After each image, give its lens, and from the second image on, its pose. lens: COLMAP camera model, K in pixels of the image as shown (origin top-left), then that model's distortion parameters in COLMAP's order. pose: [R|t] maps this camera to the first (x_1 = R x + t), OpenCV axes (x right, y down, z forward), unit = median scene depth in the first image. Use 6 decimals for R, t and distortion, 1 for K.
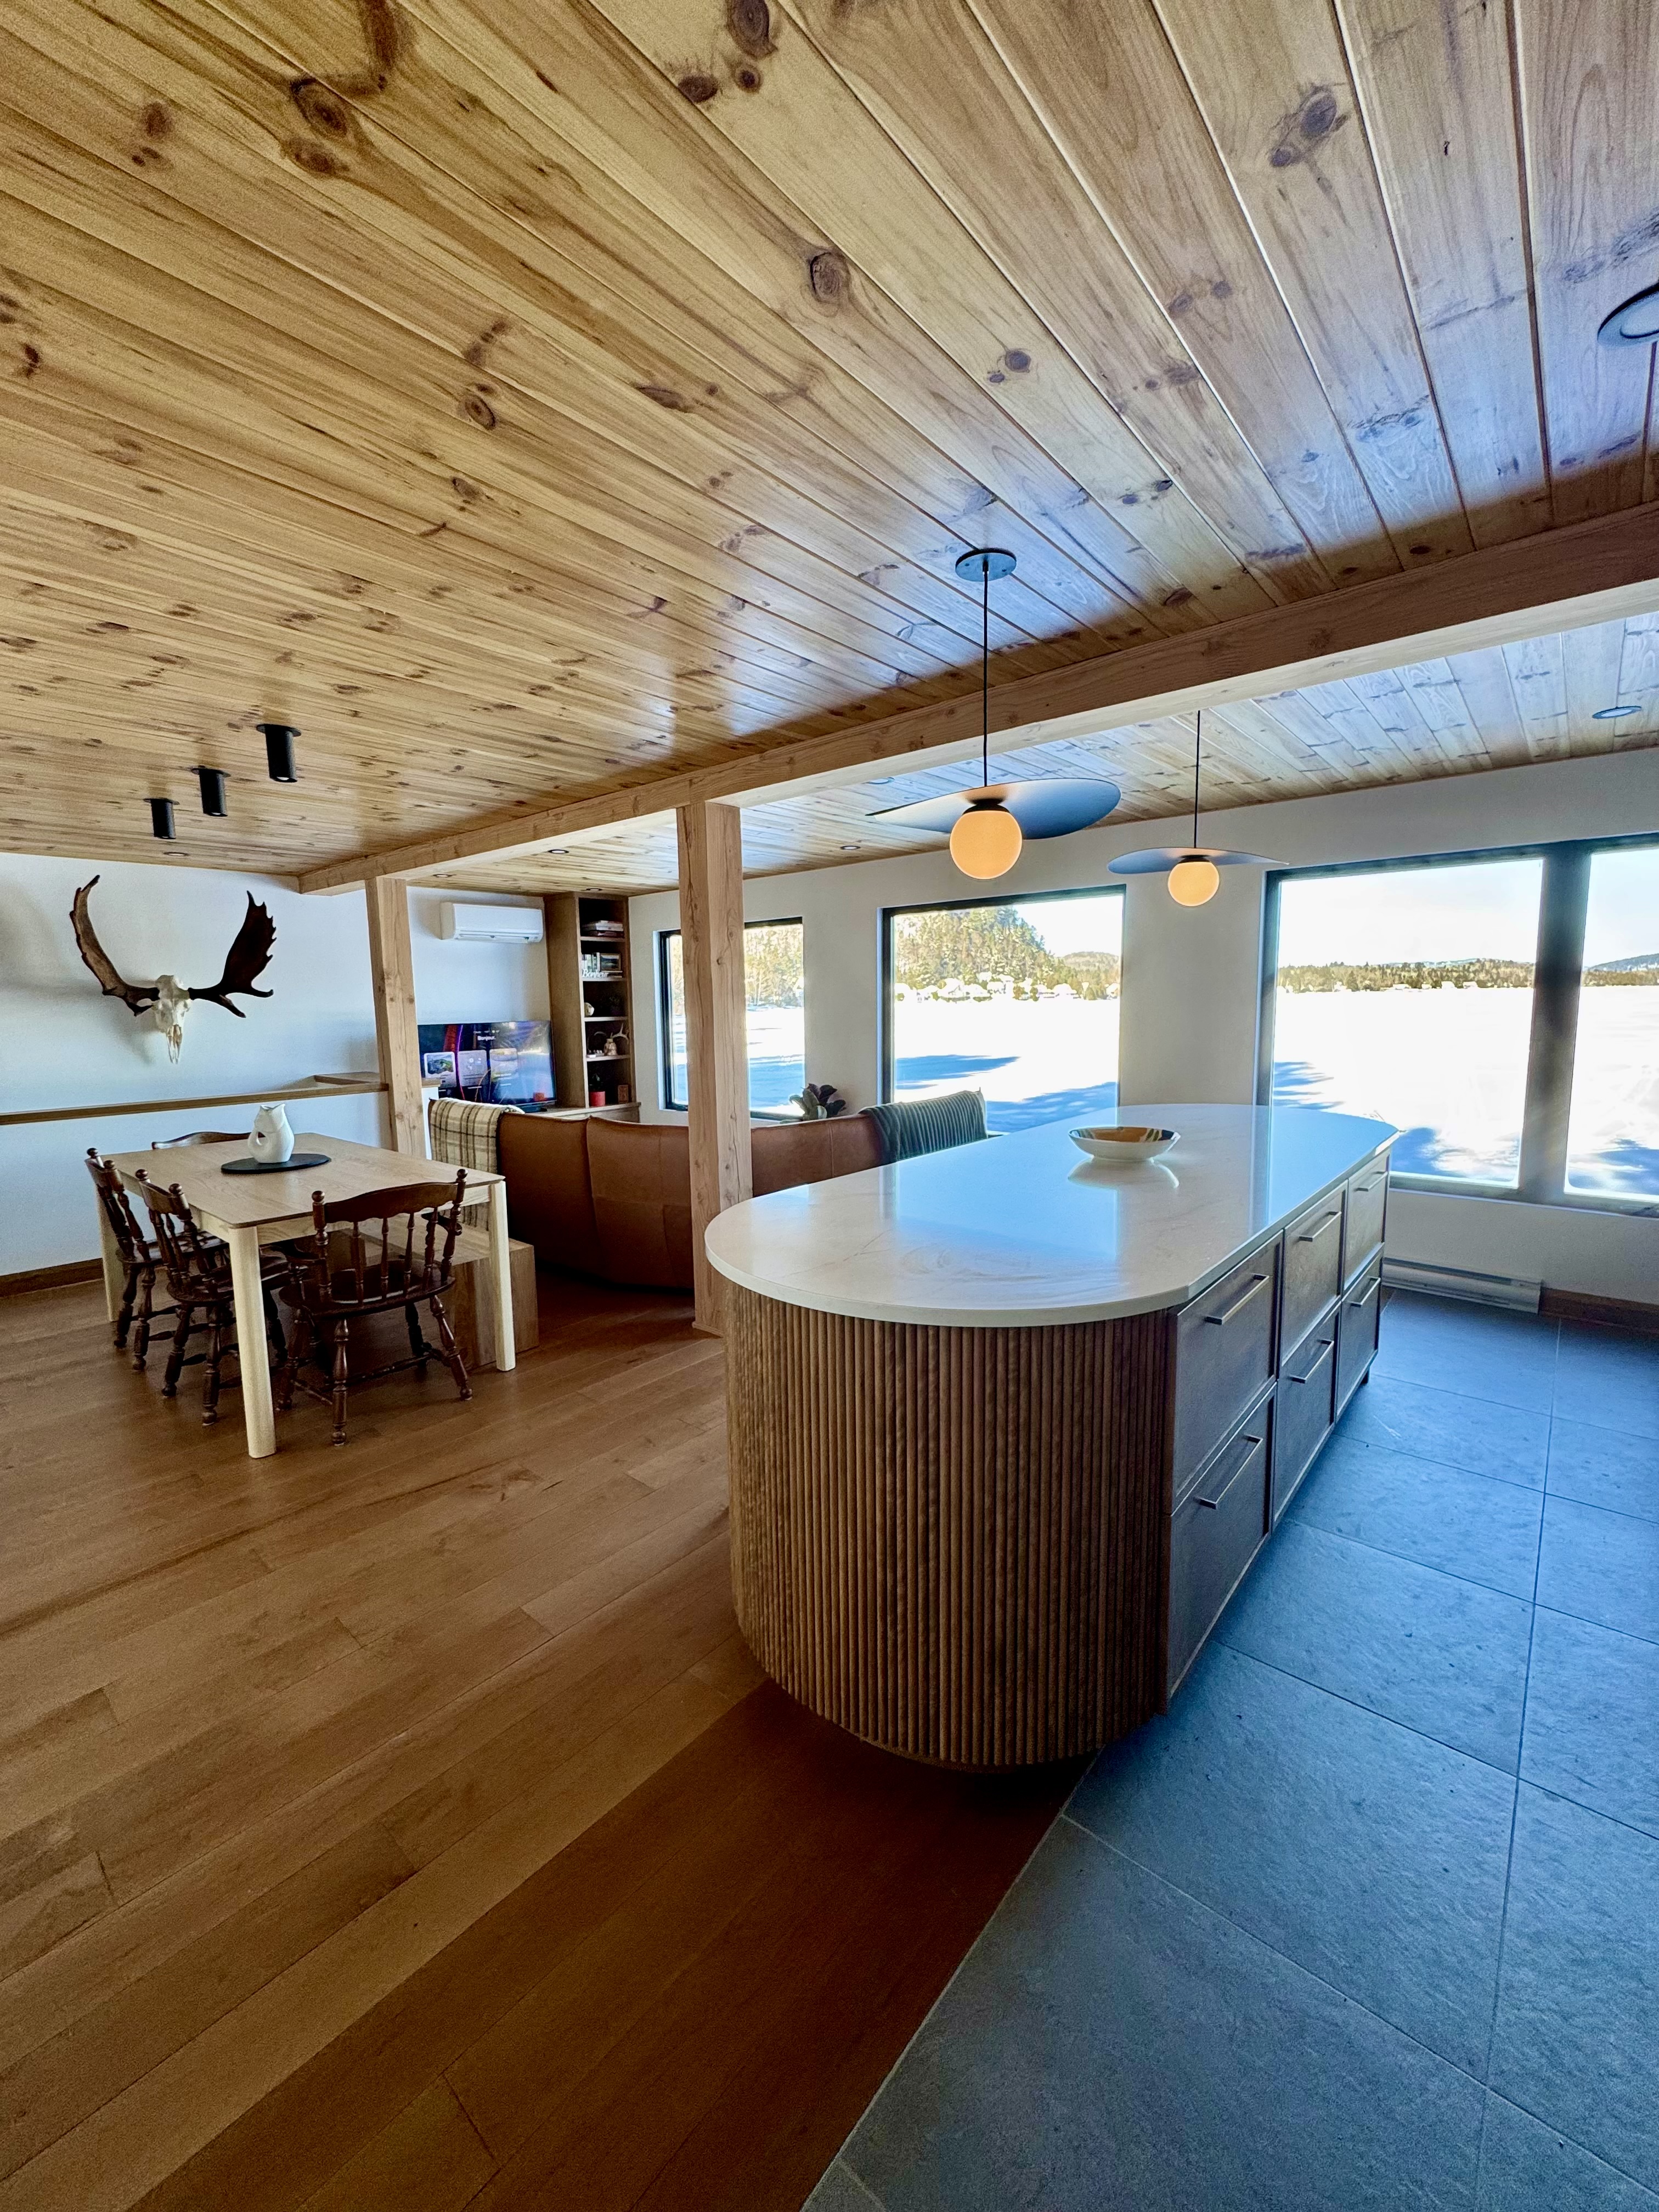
lens RADIAL K [[884.0, 0, 826.9], [0, 884.0, 1103.0], [0, 0, 1]] dist [-0.002811, -0.000418]
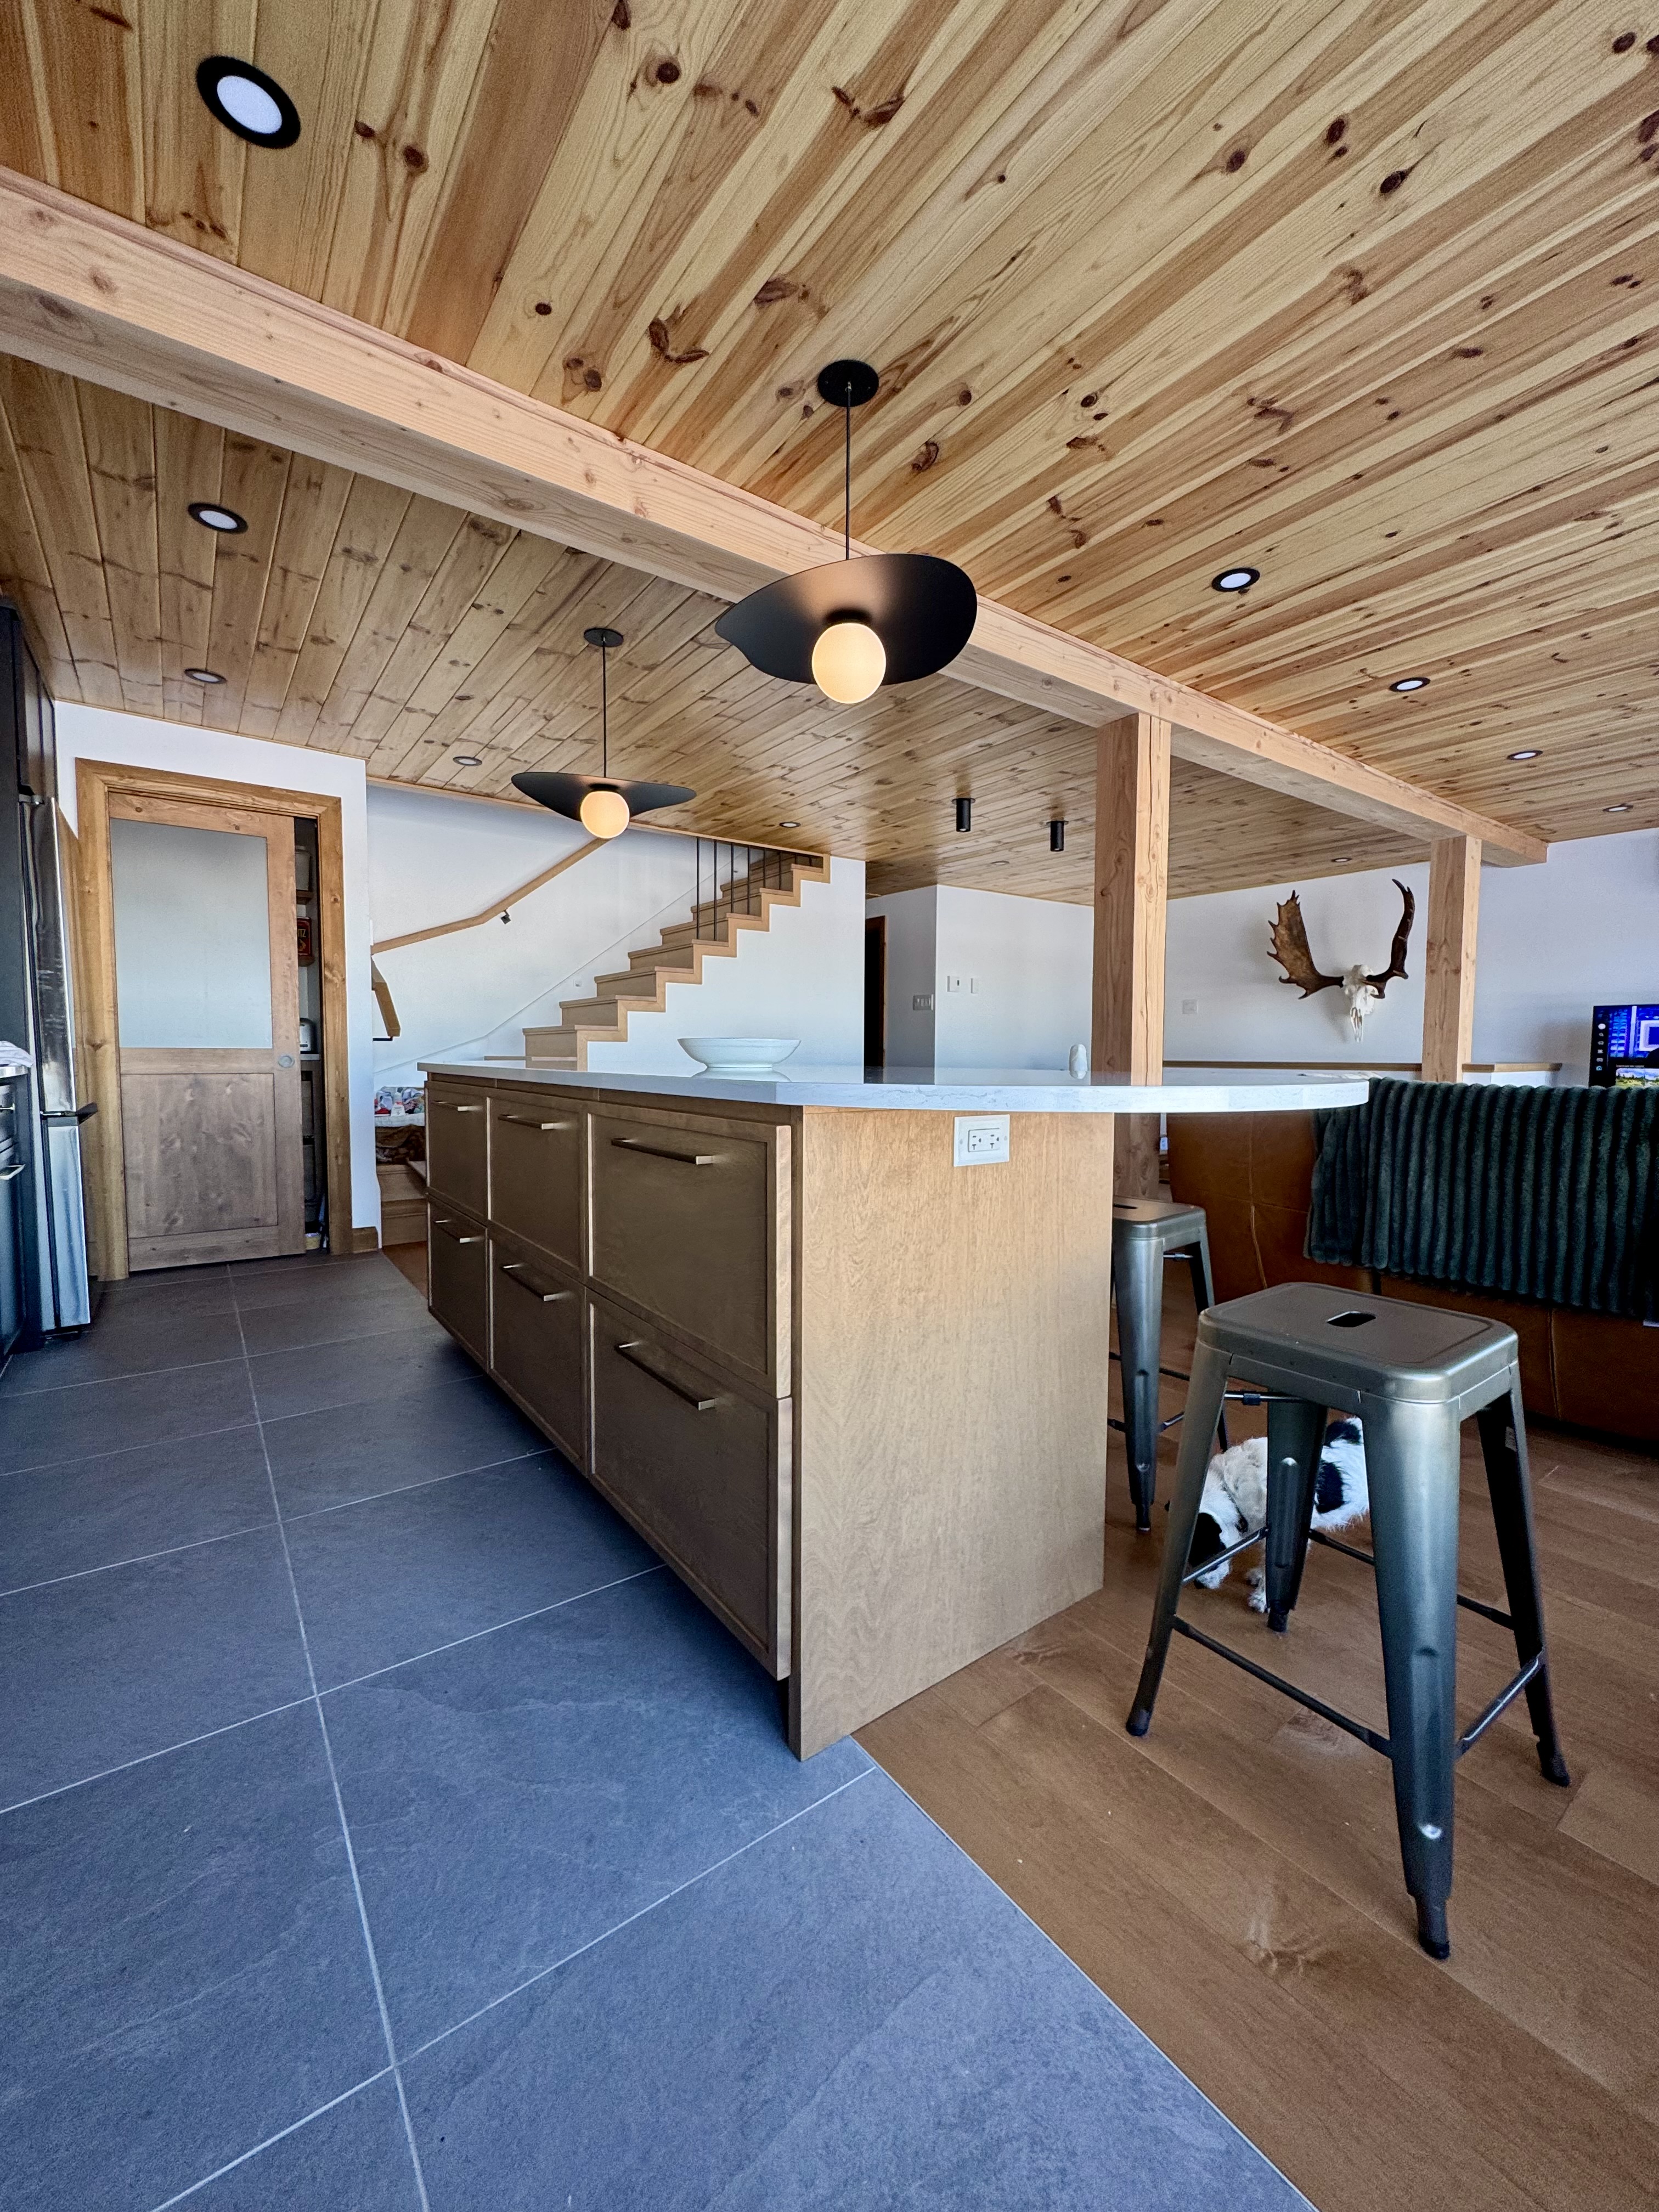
lens RADIAL K [[884.0, 0, 831.0], [0, 884.0, 1109.8], [0, 0, 1]] dist [-0.002811, -0.000418]
pose [[-0.222678, 0.077848, -0.971779, 0.540953], [-0.115139, 0.987730, 0.105509, 0.000278], [0.968069, 0.135384, -0.210982, 0.593590]]
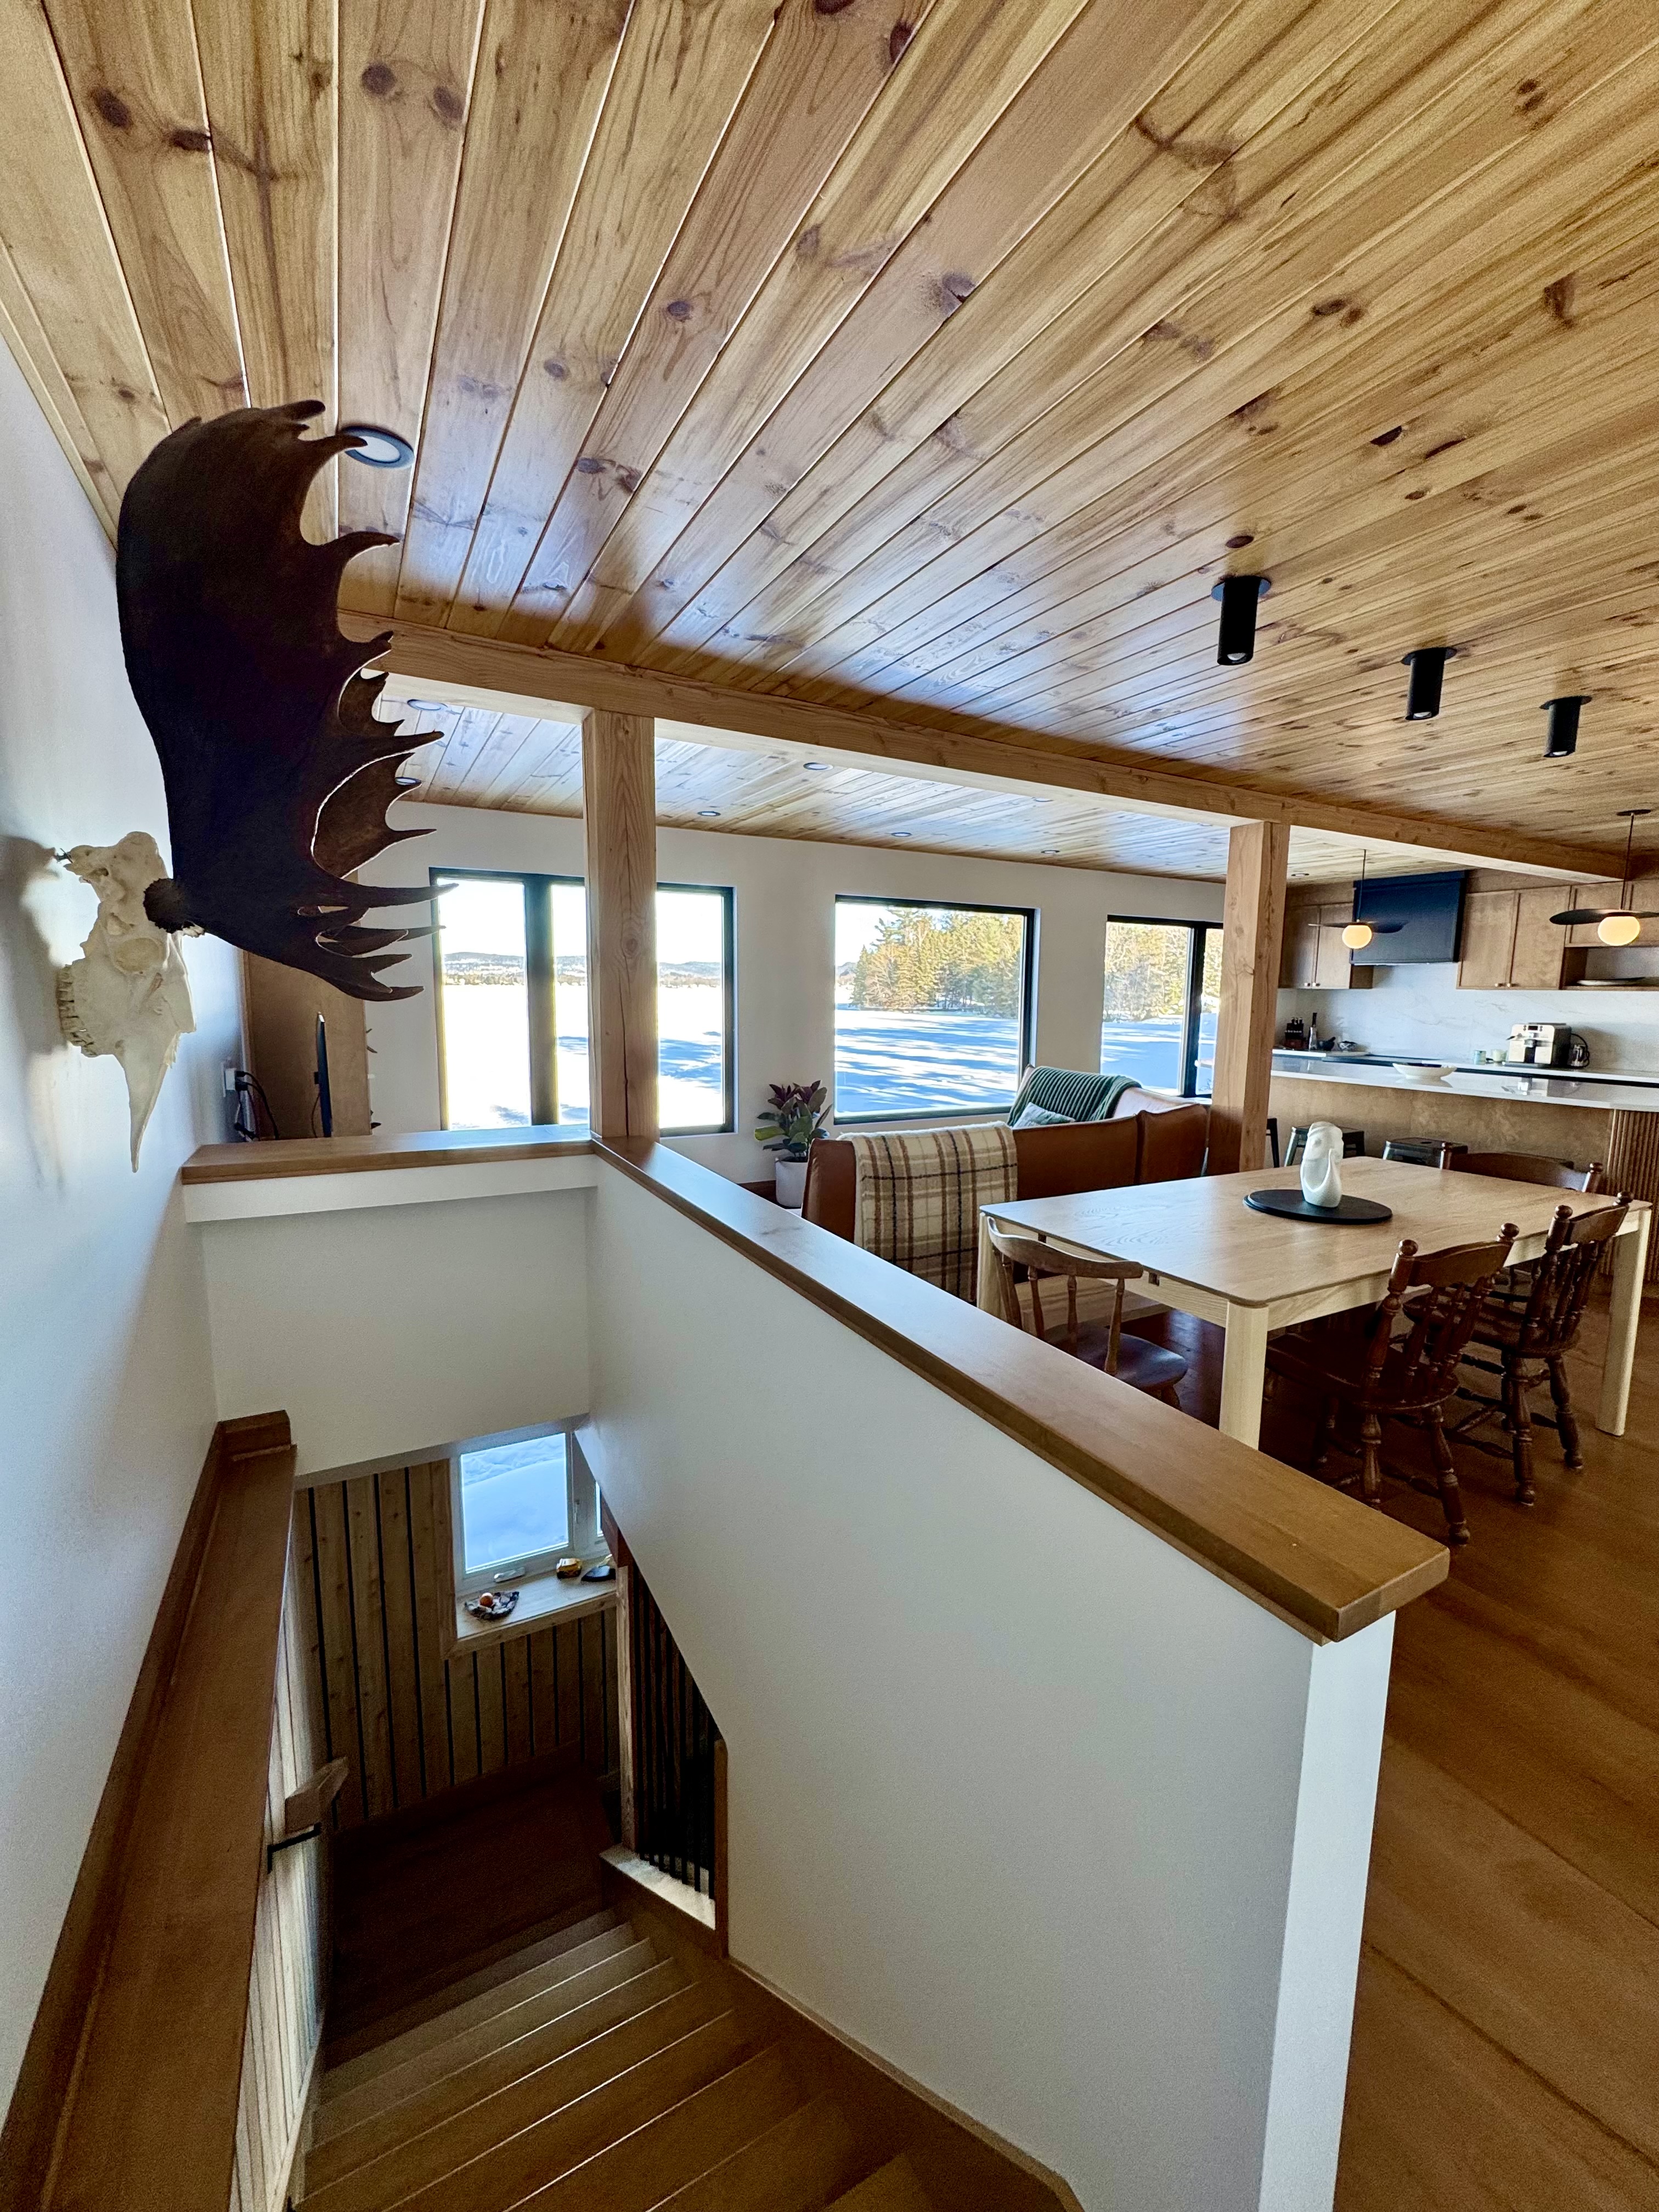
lens RADIAL K [[884.0, 0, 831.4], [0, 884.0, 1101.0], [0, 0, 1]] dist [-0.002811, -0.000418]
pose [[0.344903, -0.097055, 0.933607, -0.916676], [0.093118, 0.993271, 0.068857, -0.065849], [-0.934008, 0.063187, 0.351620, 0.718311]]
